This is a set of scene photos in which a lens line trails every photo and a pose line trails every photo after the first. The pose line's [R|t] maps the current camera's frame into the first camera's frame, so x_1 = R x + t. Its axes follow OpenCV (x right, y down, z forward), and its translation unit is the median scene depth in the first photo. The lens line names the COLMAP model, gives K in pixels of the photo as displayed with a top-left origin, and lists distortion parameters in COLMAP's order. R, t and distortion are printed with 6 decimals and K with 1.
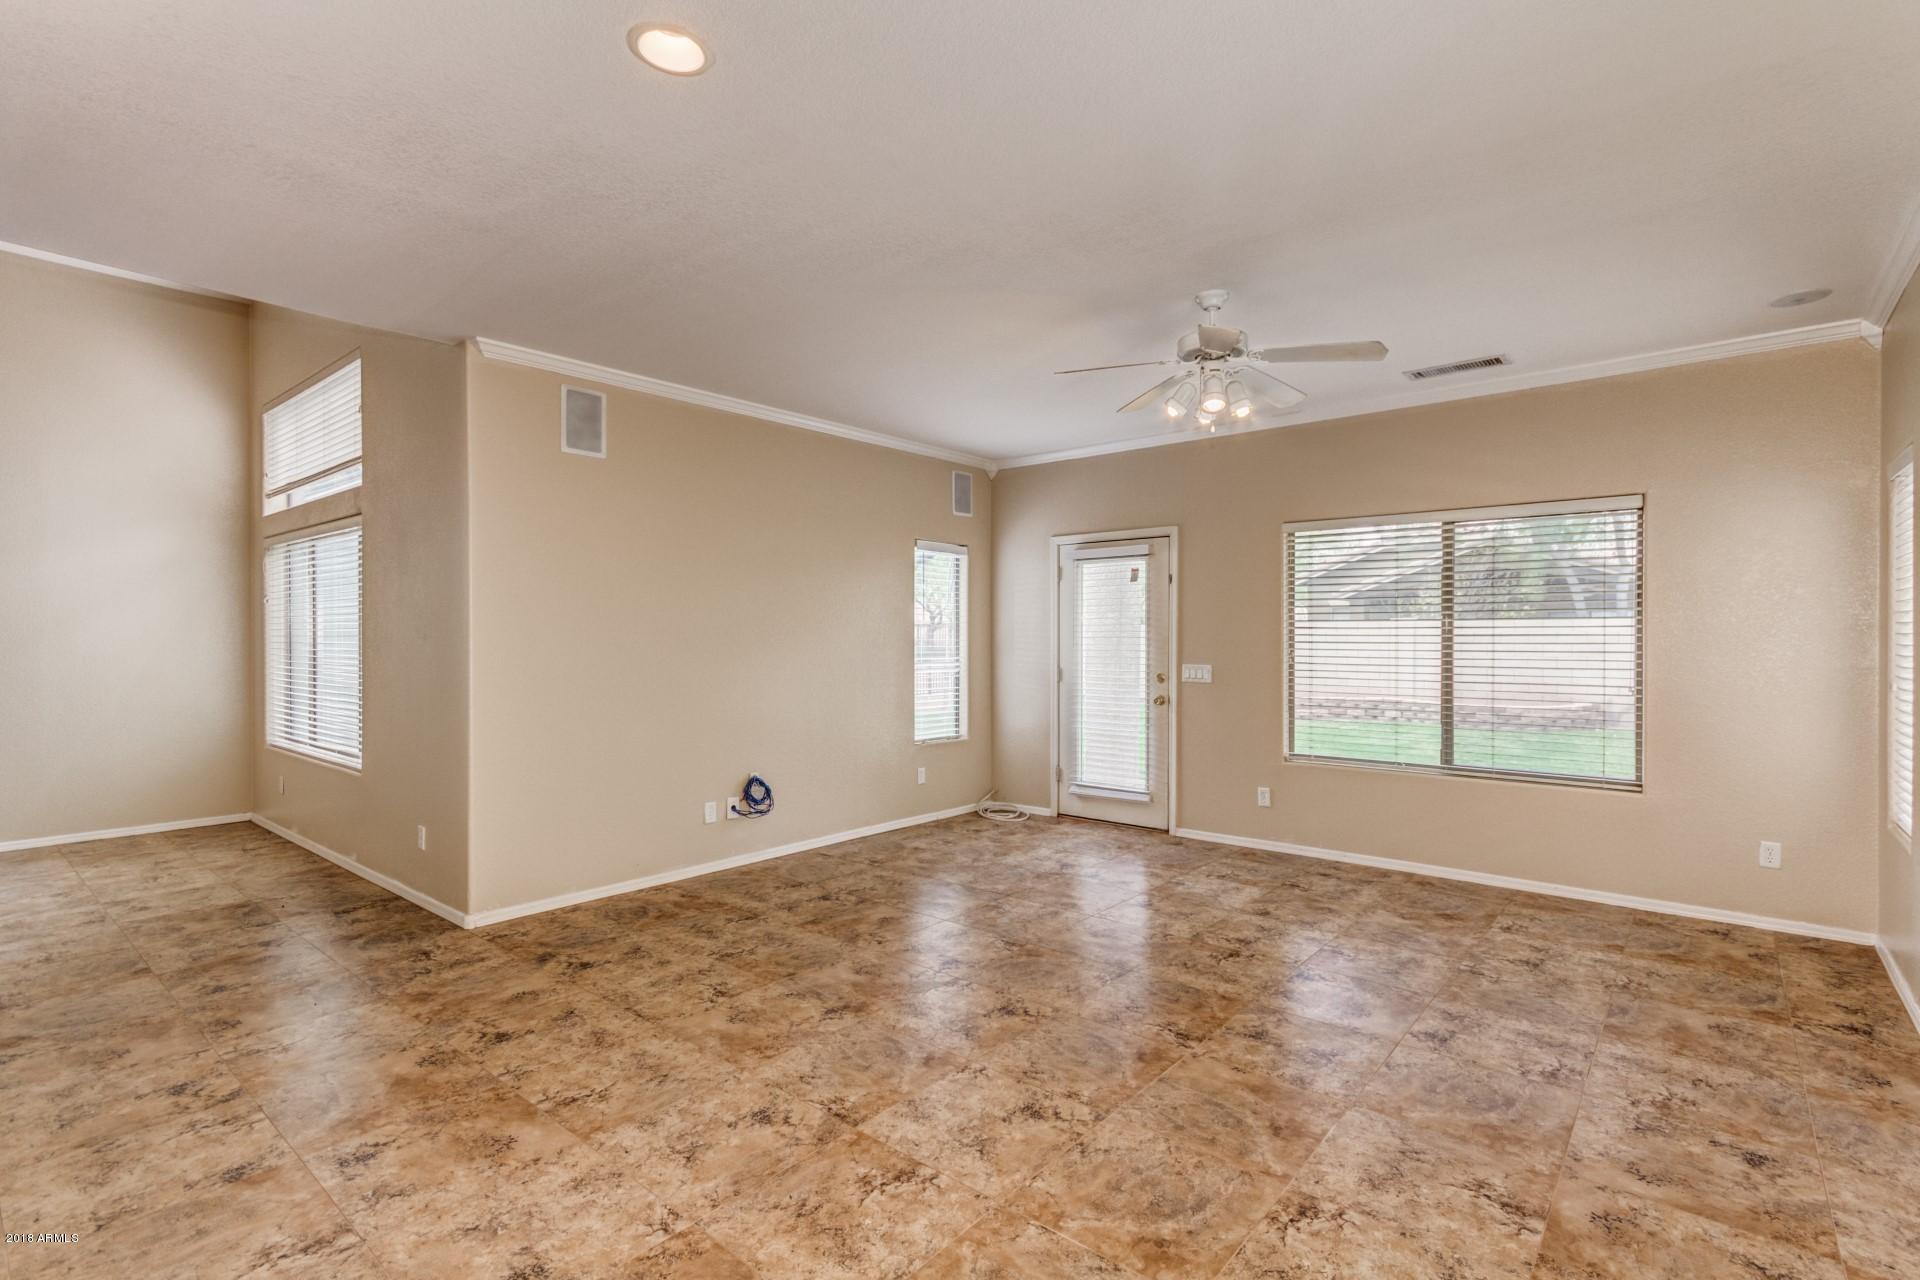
lens RADIAL K [[900.6, 0, 1012.3], [0, 900.6, 644.4], [0, 0, 1]] dist [0.000486, 0.000009]
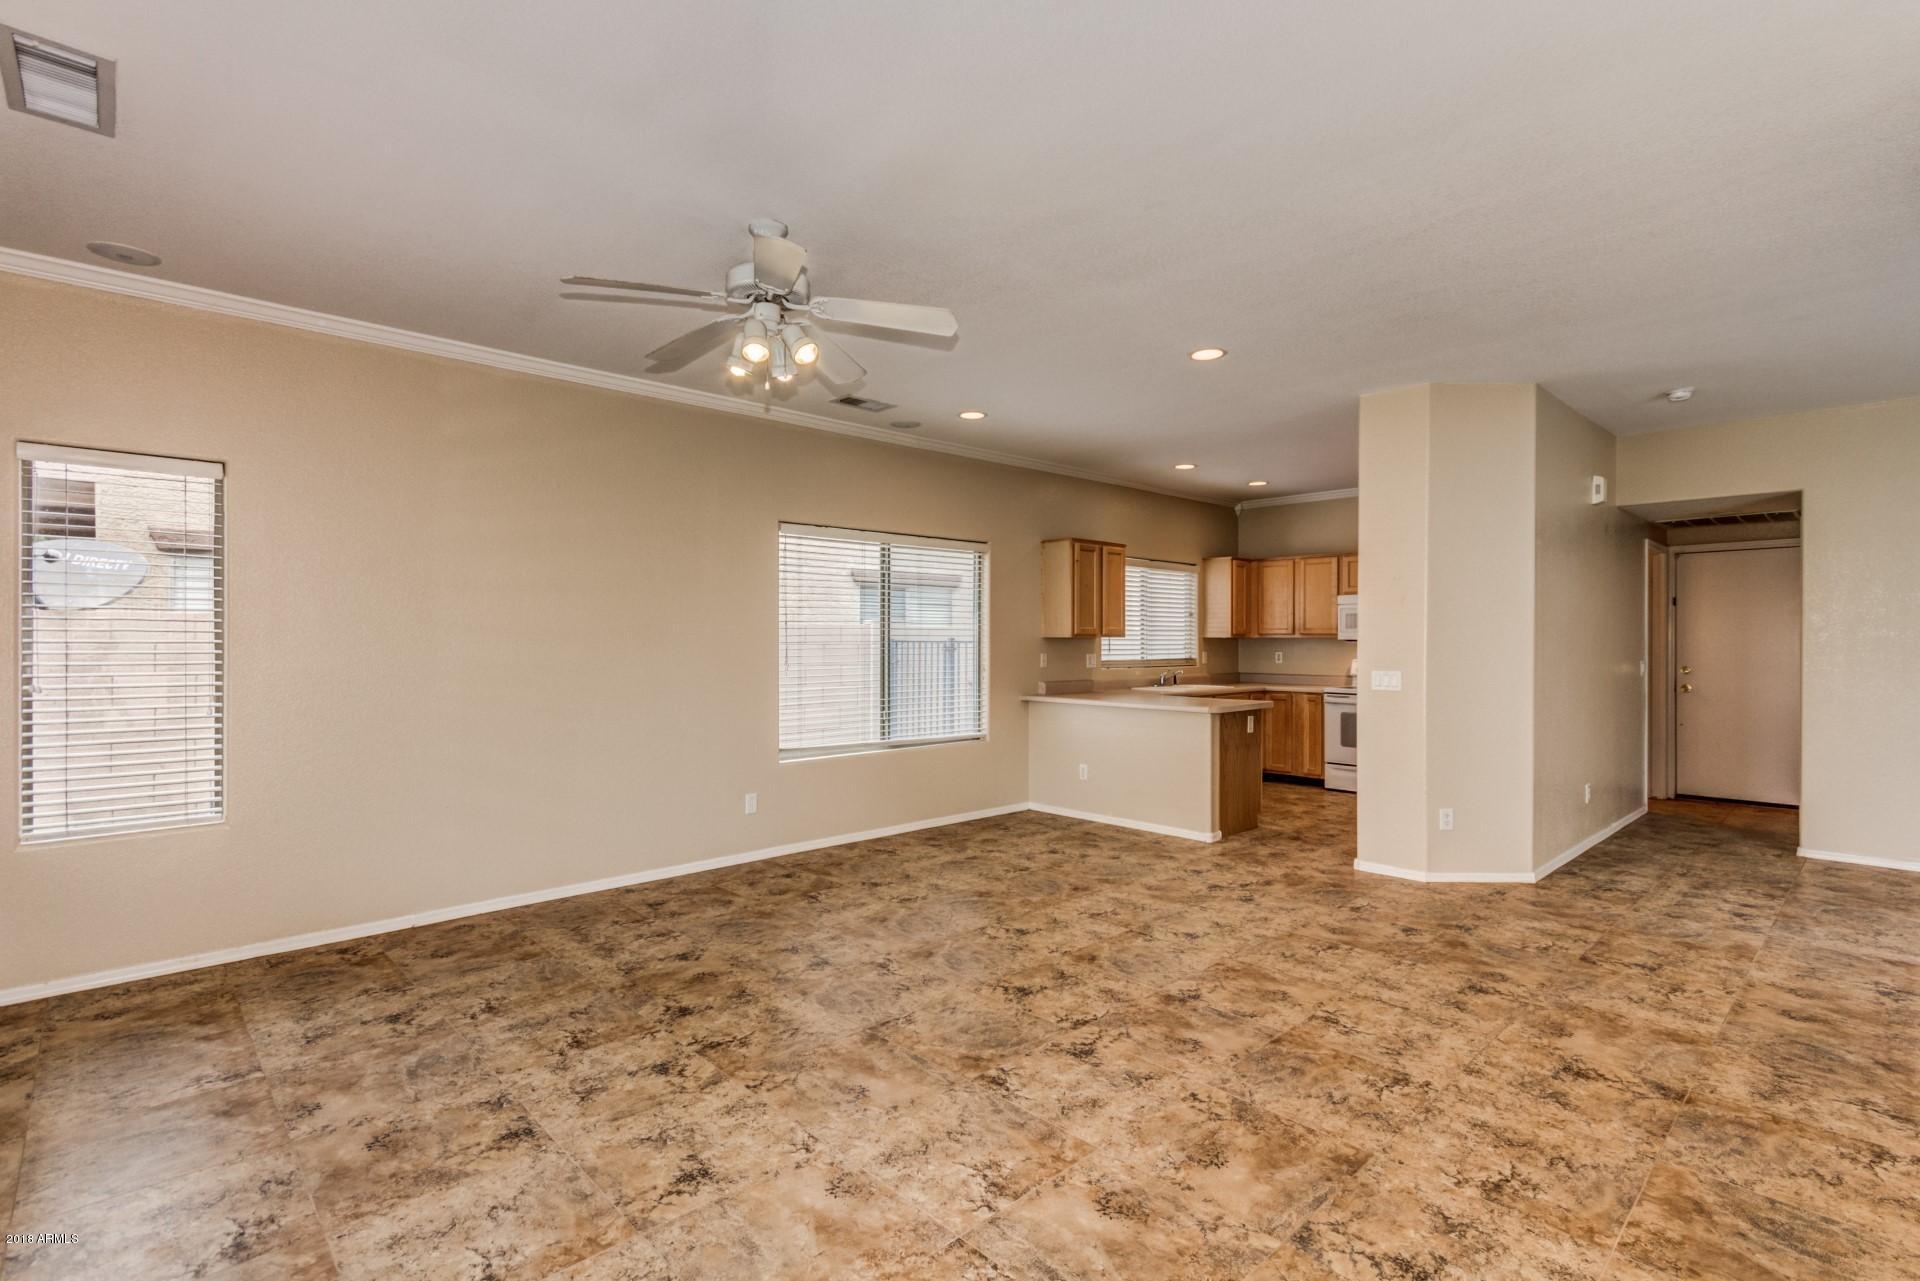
lens RADIAL K [[900.6, 0, 1012.3], [0, 900.6, 644.9], [0, 0, 1]] dist [0.000486, 0.000009]
pose [[-0.993866, -0.000350, 0.110592, -0.107148], [0.000937, 0.999932, 0.011590, -0.005517], [-0.110589, 0.011622, -0.993798, 2.023822]]
